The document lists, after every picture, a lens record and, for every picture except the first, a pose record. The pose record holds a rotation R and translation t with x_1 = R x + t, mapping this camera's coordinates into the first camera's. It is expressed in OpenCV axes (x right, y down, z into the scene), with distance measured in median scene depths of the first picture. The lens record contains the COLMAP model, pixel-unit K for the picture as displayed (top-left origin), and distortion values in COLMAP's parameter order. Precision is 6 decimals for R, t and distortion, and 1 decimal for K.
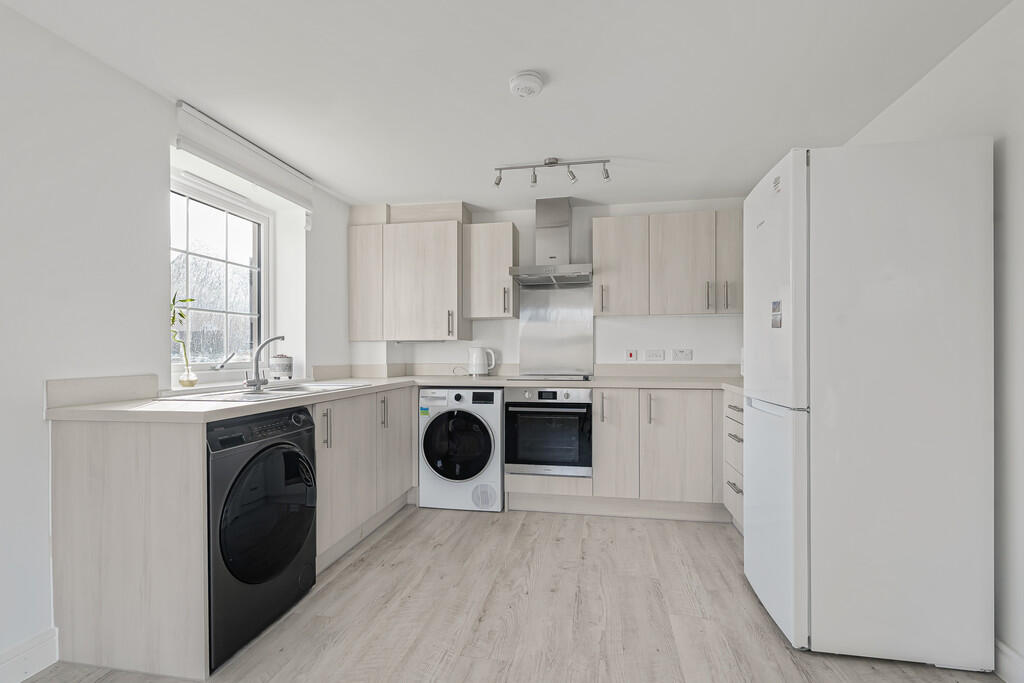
lens RADIAL K [[447.0, 0, 516.6], [0, 447.0, 351.9], [0, 0, 1]] dist [-0.001080, -0.000208]
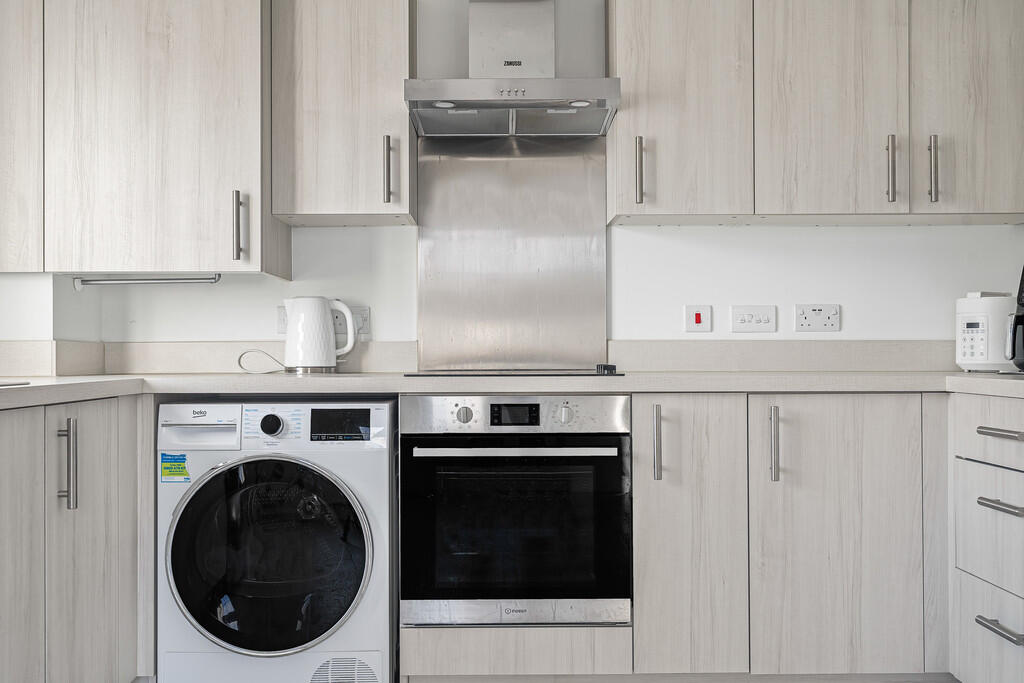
lens RADIAL K [[1017.4, 0, 512.0], [0, 1017.4, 341.5], [0, 0, 1]] dist [0.006683, 0.001271]
pose [[0.982513, 0.001640, 0.186186, -0.092471], [0.000102, 0.999956, -0.009343, 0.041691], [-0.186193, 0.009198, 0.982470, 0.145338]]
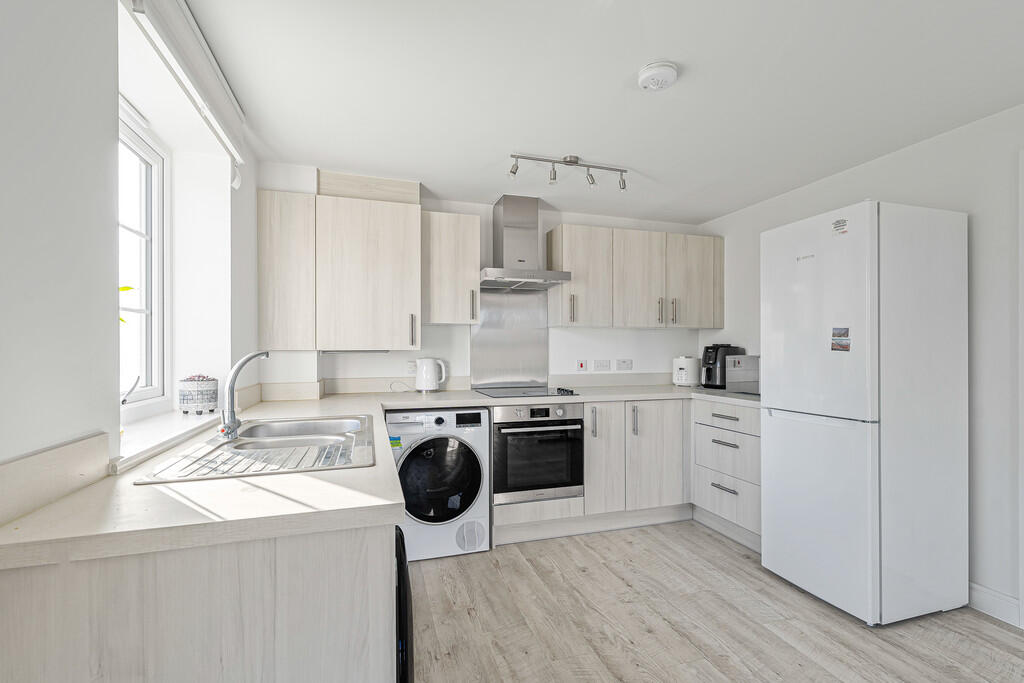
lens RADIAL K [[452.4, 0, 510.1], [0, 452.4, 350.5], [0, 0, 1]] dist [-0.000122, -0.000095]
pose [[0.887547, 0.003001, 0.460707, -0.401170], [-0.003222, 0.999995, -0.000307, -0.029176], [-0.460706, -0.001212, 0.887552, 0.201786]]
